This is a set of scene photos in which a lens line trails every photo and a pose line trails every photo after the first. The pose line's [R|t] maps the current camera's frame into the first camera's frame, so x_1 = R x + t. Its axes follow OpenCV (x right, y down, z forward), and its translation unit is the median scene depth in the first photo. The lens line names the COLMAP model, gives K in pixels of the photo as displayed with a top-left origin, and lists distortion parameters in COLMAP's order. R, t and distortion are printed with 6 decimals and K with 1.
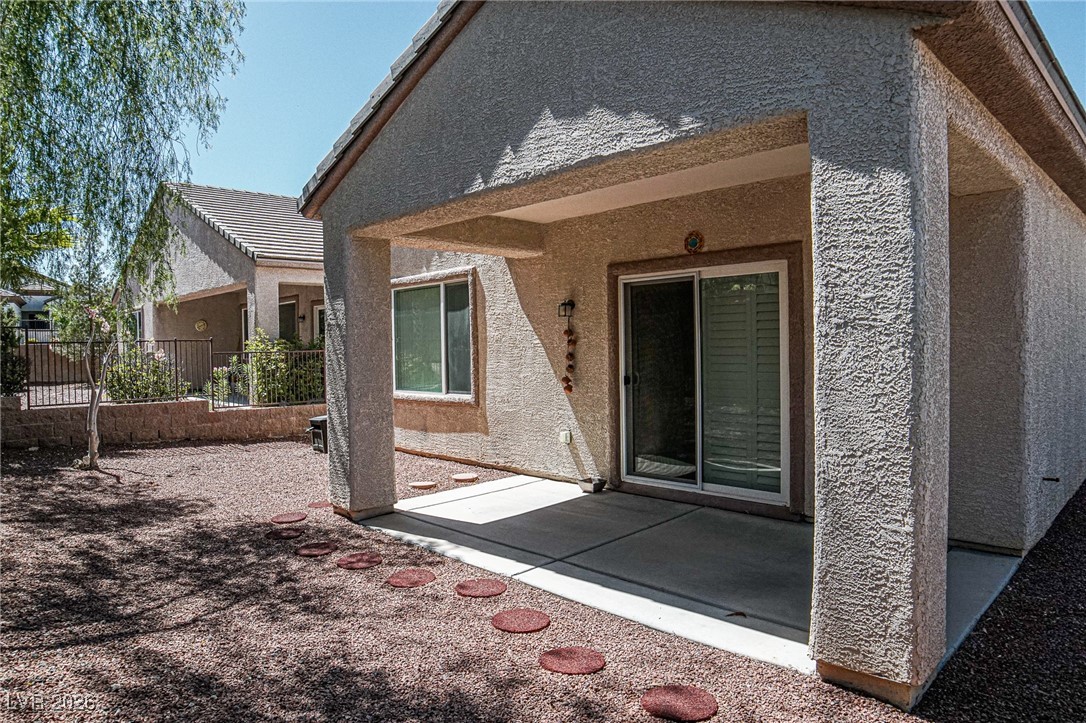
lens RADIAL K [[672.1, 0, 537.0], [0, 672.1, 364.3], [0, 0, 1]] dist [-0.104033, 0.011380]
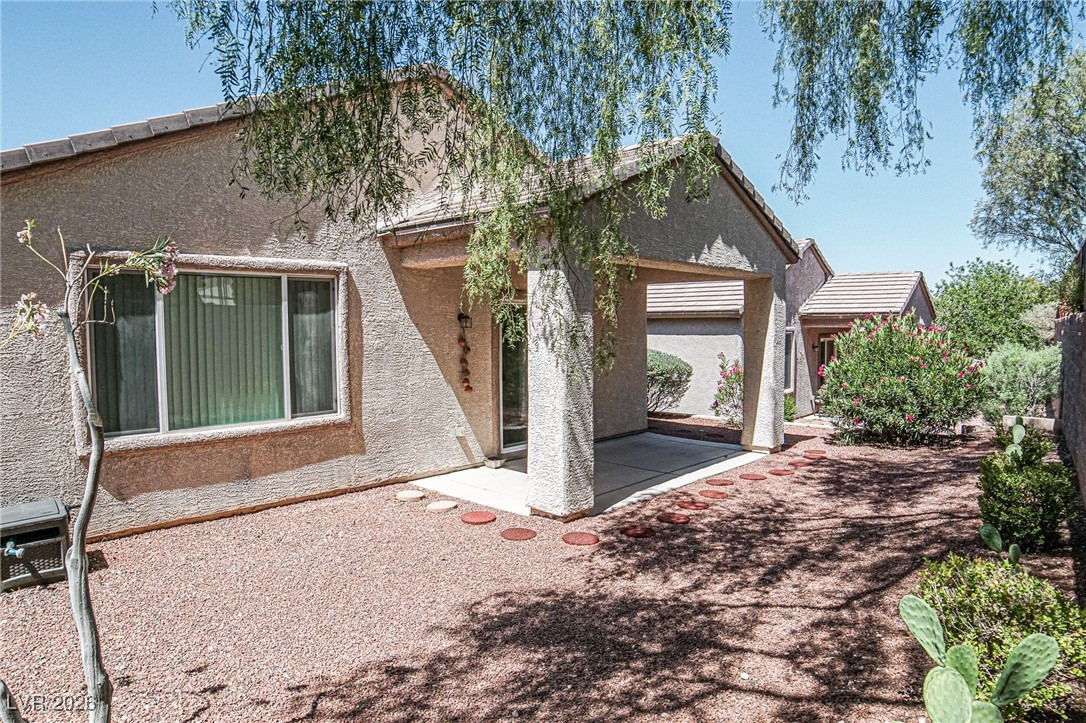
lens RADIAL K [[672.1, 0, 522.0], [0, 672.1, 361.8], [0, 0, 1]] dist [-0.104033, 0.011380]
pose [[-0.024514, -0.036065, 0.999049, -1.521339], [0.031960, 0.998810, 0.036840, -0.070027], [-0.999188, 0.032833, -0.023332, 1.258424]]
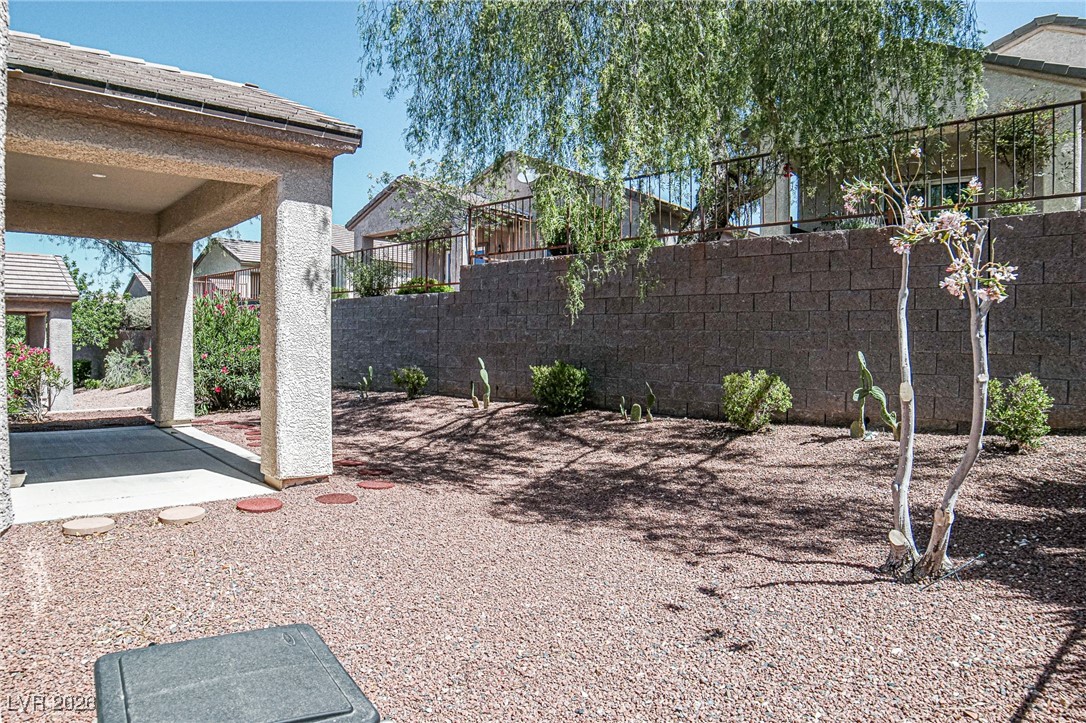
lens RADIAL K [[672.1, 0, 543.2], [0, 672.1, 360.2], [0, 0, 1]] dist [-0.104033, 0.011380]
pose [[-0.999077, 0.005876, 0.042540, -0.756908], [0.008418, 0.998173, 0.059832, 0.000245], [-0.042111, 0.060135, -0.997302, 2.202241]]
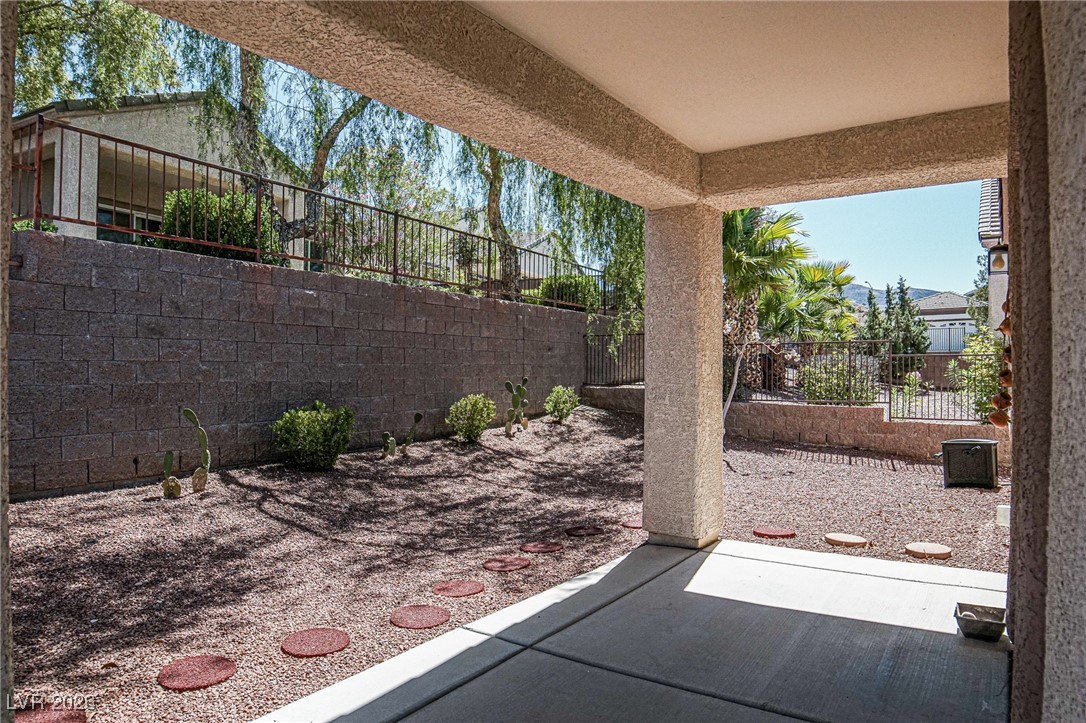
lens RADIAL K [[672.1, 0, 538.6], [0, 672.1, 364.4], [0, 0, 1]] dist [-0.104033, 0.011380]
pose [[0.170005, 0.012876, -0.985359, 0.608731], [-0.029238, 0.999540, 0.008017, 0.003889], [0.985009, 0.027448, 0.170304, 0.790176]]
